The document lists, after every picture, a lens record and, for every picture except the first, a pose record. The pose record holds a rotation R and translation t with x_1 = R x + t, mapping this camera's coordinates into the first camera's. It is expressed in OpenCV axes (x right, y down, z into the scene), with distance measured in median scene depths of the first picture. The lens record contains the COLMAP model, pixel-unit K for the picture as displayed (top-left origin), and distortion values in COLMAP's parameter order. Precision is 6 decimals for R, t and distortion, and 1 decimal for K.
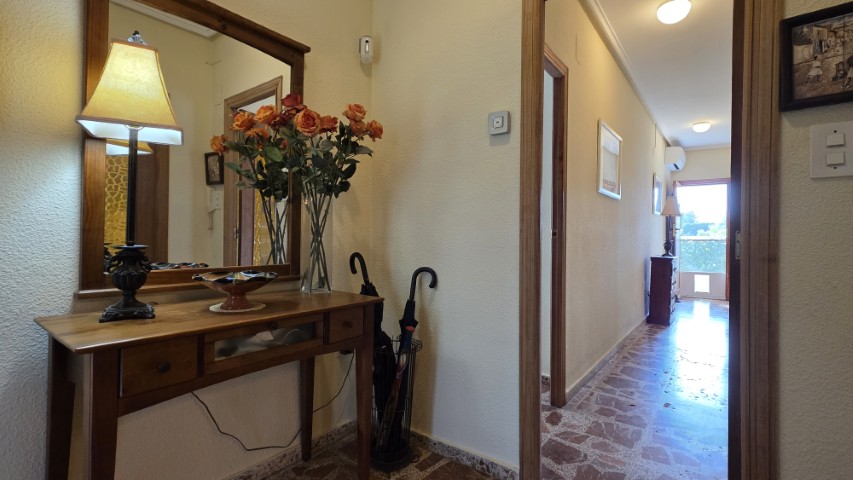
lens RADIAL K [[405.8, 0, 429.4], [0, 405.8, 240.4], [0, 0, 1]] dist [0.002577, 0.000118]
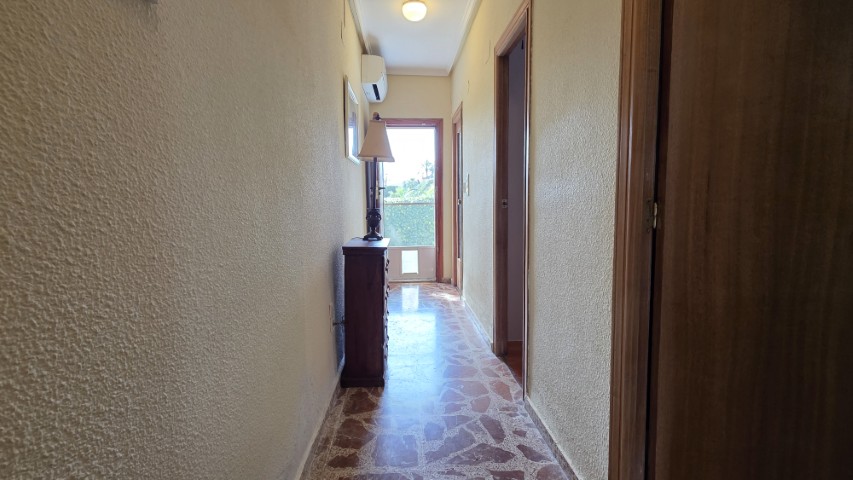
lens RADIAL K [[405.8, 0, 429.4], [0, 405.8, 240.4], [0, 0, 1]] dist [0.002577, 0.000118]
pose [[0.771254, -0.077312, 0.631815, 0.252997], [0.018790, 0.994929, 0.098807, -0.006635], [-0.636250, -0.064334, 0.768796, 0.446896]]
